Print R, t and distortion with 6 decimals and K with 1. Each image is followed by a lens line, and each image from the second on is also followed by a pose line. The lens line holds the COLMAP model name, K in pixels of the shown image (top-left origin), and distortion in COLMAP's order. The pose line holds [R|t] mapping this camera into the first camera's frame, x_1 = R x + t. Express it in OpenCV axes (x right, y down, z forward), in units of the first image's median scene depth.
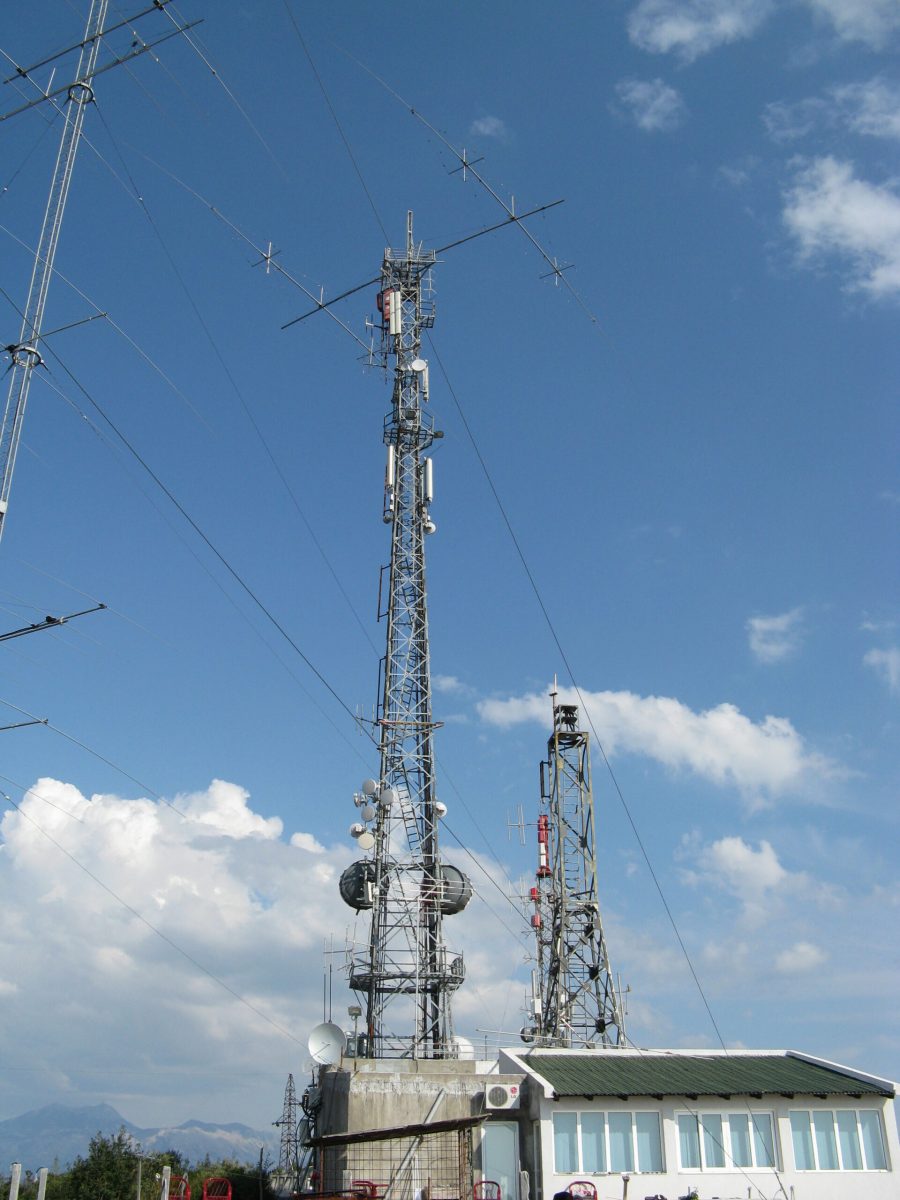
lens RADIAL K [[1237.8, 0, 450.0], [0, 1237.8, 600.0], [0, 0, 1]] dist [-0.199686, 0.225110]
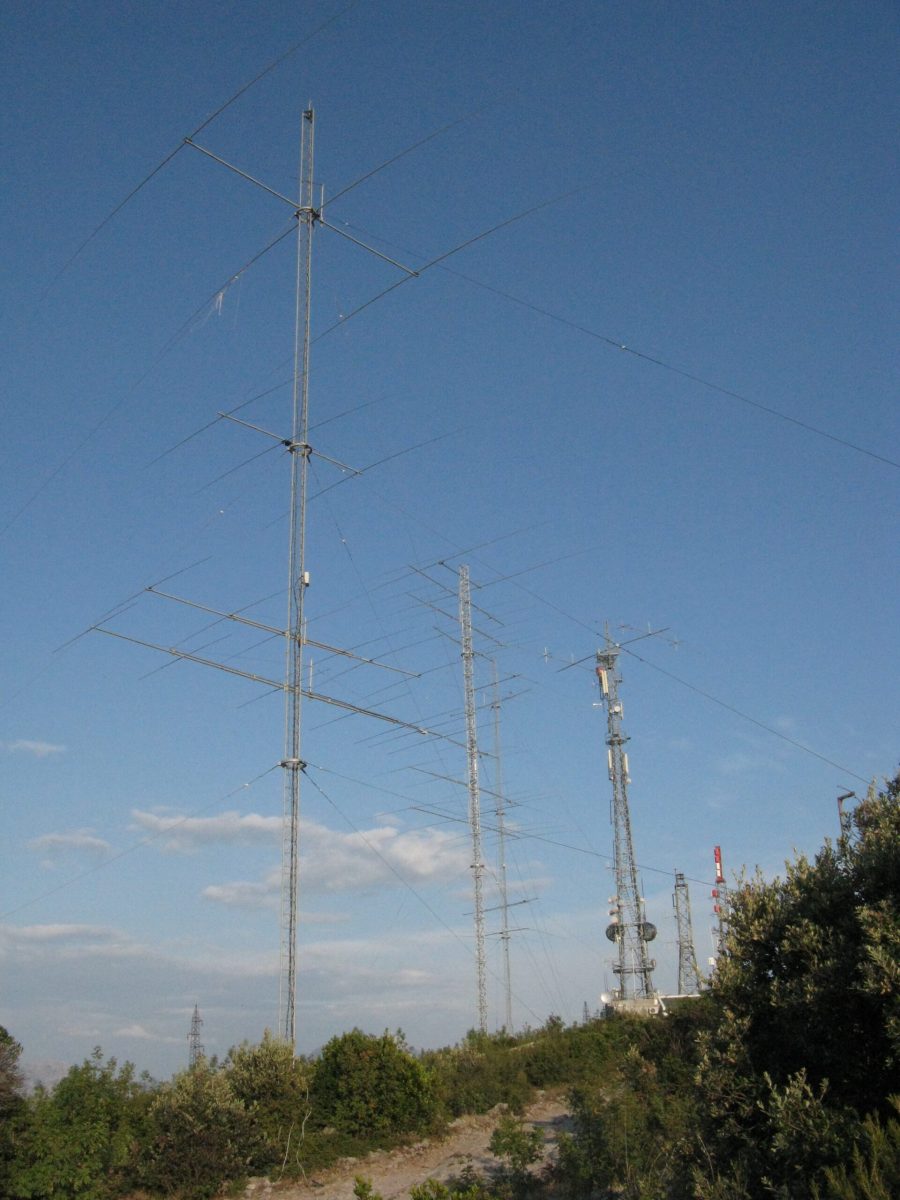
lens RADIAL K [[1237.8, 0, 450.0], [0, 1237.8, 600.0], [0, 0, 1]] dist [-0.199686, 0.225110]
pose [[0.976270, -0.101847, -0.191112, 0.140399], [0.113438, 0.992251, 0.050692, -0.584982], [0.184468, -0.071168, 0.980258, -1.418390]]
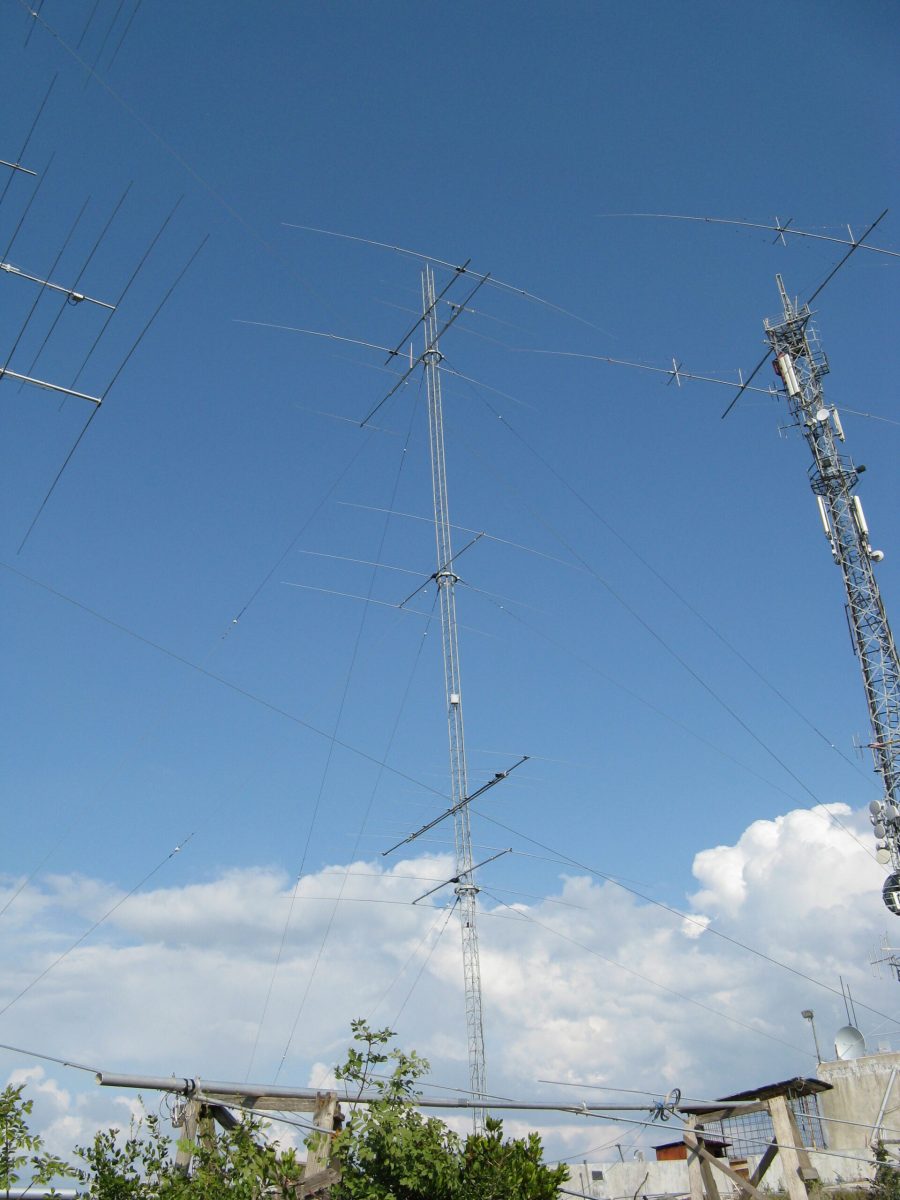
lens RADIAL K [[1237.8, 0, 450.0], [0, 1237.8, 600.0], [0, 0, 1]] dist [-0.199686, 0.225110]
pose [[0.829291, -0.310525, -0.464597, 0.157725], [0.294750, 0.949402, -0.108437, -0.017722], [0.474761, -0.047014, 0.878858, -0.110871]]
